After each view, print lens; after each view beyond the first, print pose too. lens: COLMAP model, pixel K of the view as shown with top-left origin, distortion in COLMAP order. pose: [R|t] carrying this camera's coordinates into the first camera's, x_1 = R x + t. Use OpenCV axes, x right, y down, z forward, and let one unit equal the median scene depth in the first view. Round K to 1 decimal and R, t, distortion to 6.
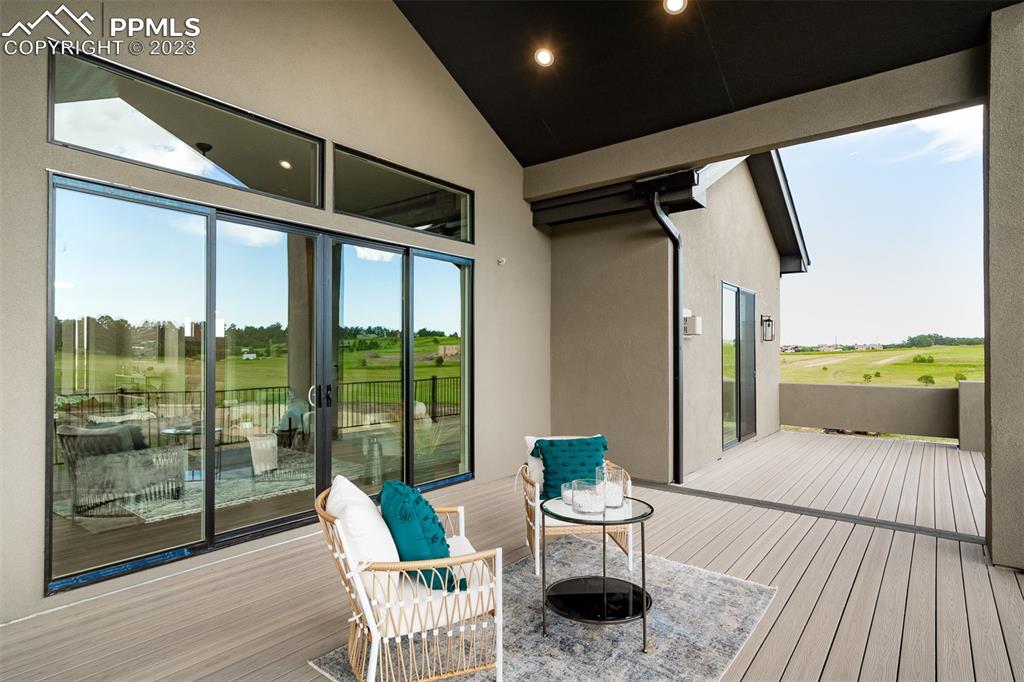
lens RADIAL K [[529.3, 0, 512.5], [0, 529.3, 351.7], [0, 0, 1]] dist [-0.002065, 0.000034]
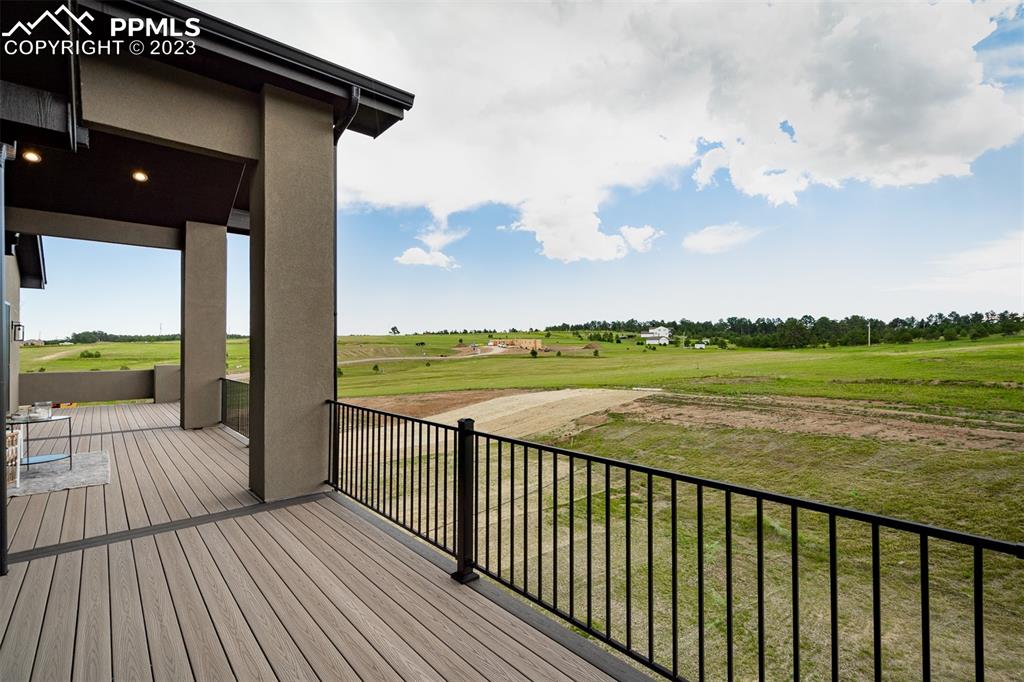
lens RADIAL K [[455.6, 0, 505.8], [0, 455.6, 344.3], [0, 0, 1]] dist [-0.002902, -0.000281]
pose [[0.169162, 0.002053, 0.985586, -0.432553], [0.004534, 0.999986, -0.002861, -0.002038], [-0.985578, 0.004953, 0.169151, -0.390292]]
